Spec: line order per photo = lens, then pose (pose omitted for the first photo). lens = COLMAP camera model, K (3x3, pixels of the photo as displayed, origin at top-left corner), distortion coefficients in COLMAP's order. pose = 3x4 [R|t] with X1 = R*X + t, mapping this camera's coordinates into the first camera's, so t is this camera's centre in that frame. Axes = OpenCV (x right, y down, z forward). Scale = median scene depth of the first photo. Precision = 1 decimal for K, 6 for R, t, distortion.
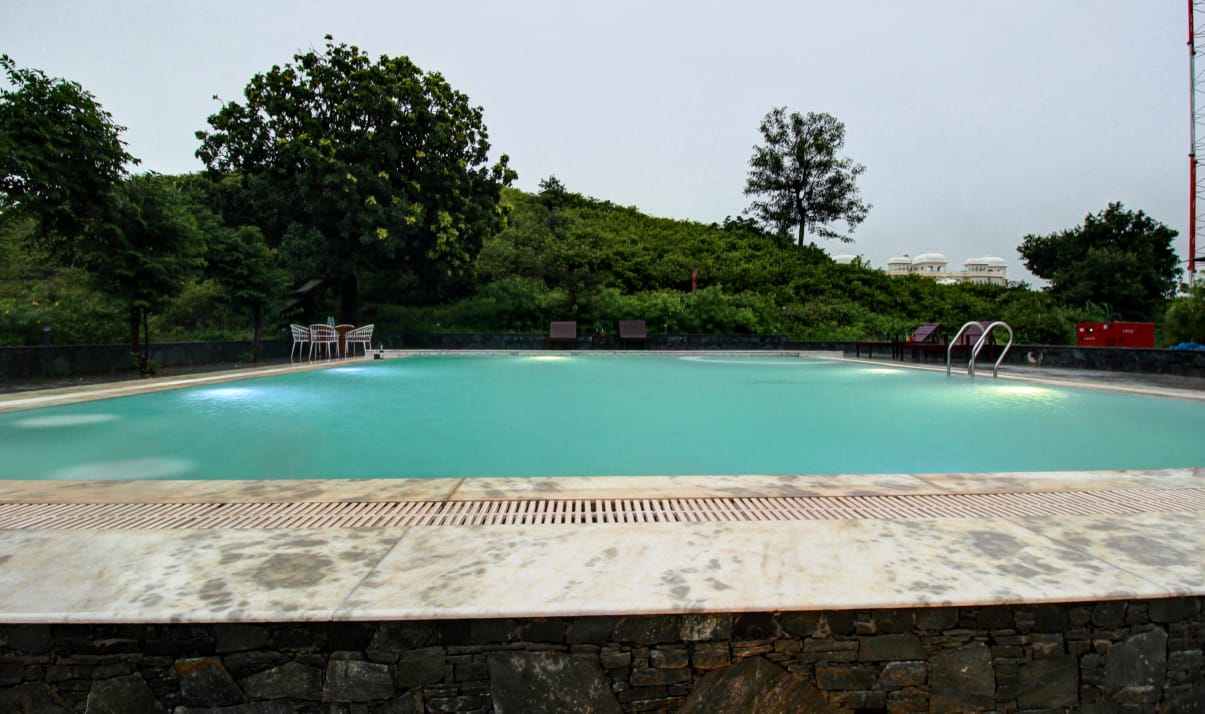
lens RADIAL K [[594.1, 0, 602.5], [0, 594.1, 357.0], [0, 0, 1]] dist [0.000139, -0.000120]
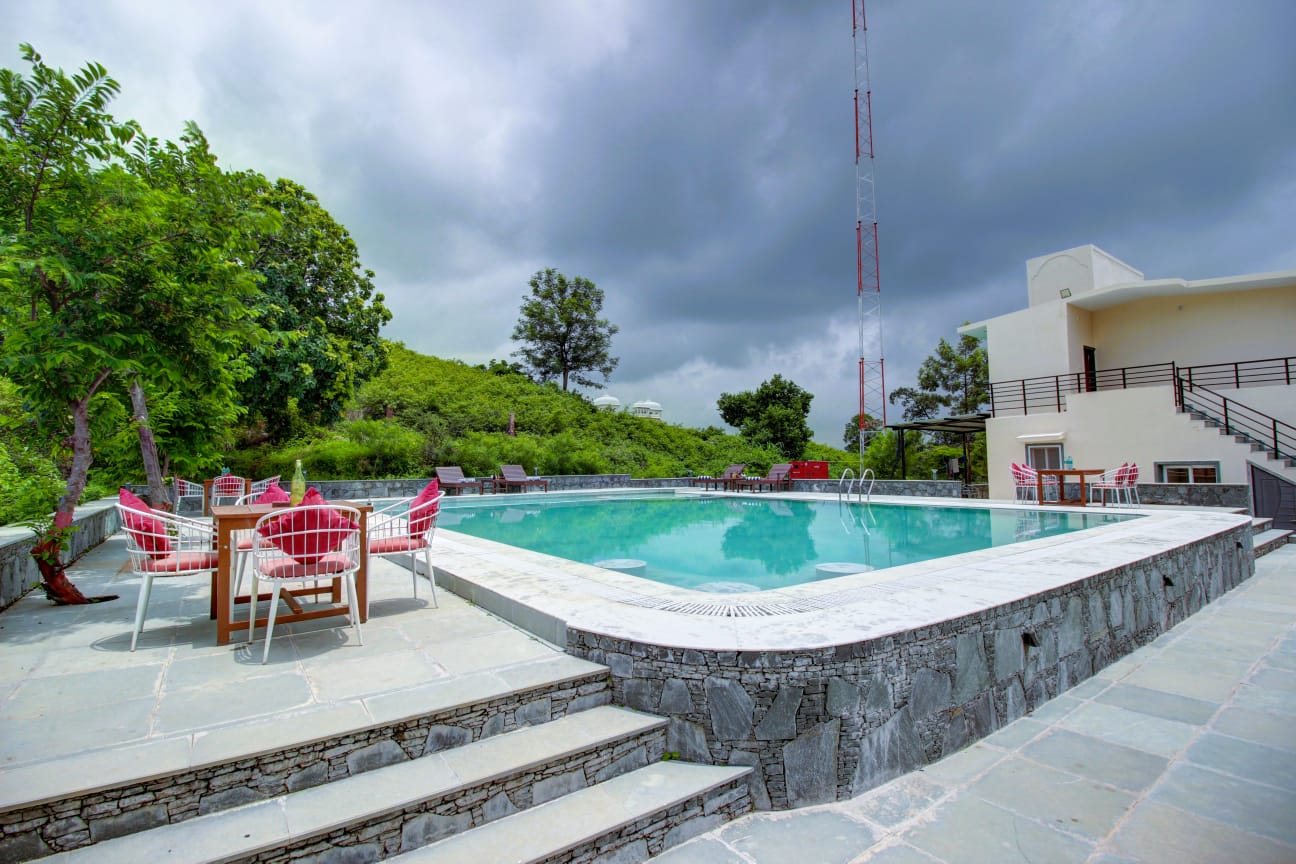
lens RADIAL K [[606.0, 0, 643.3], [0, 606.0, 421.9], [0, 0, 1]] dist [-0.001886, -0.011148]
pose [[0.843317, 0.026689, 0.536753, -0.151274], [0.036437, 0.993628, -0.106654, -0.006068], [-0.536179, 0.109500, 0.836972, -0.013518]]
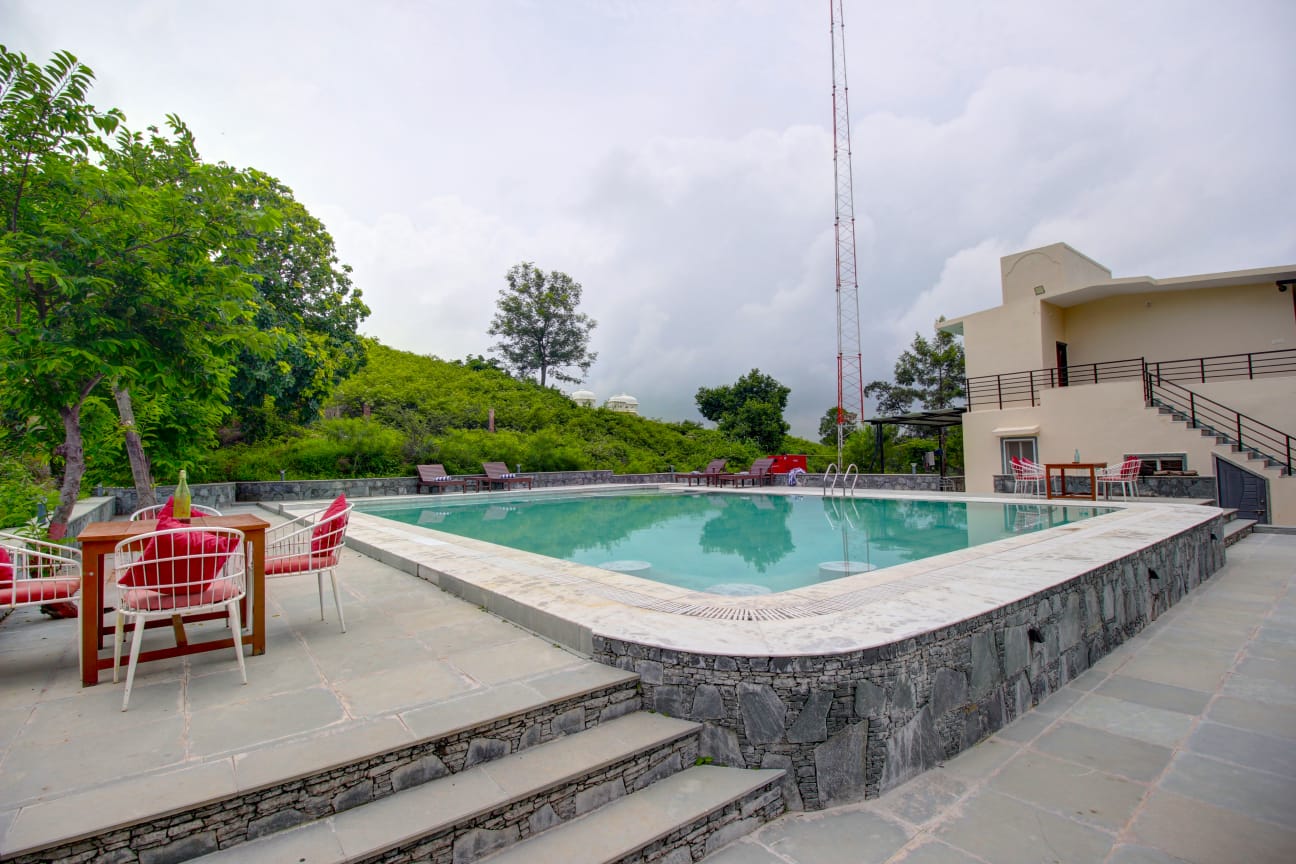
lens RADIAL K [[605.7, 0, 643.1], [0, 605.7, 425.1], [0, 0, 1]] dist [0.000124, -0.012611]
pose [[0.821557, 0.013089, 0.569976, -0.156487], [0.046425, 0.994880, -0.089764, -0.008032], [-0.568233, 0.100207, 0.816743, -0.010486]]
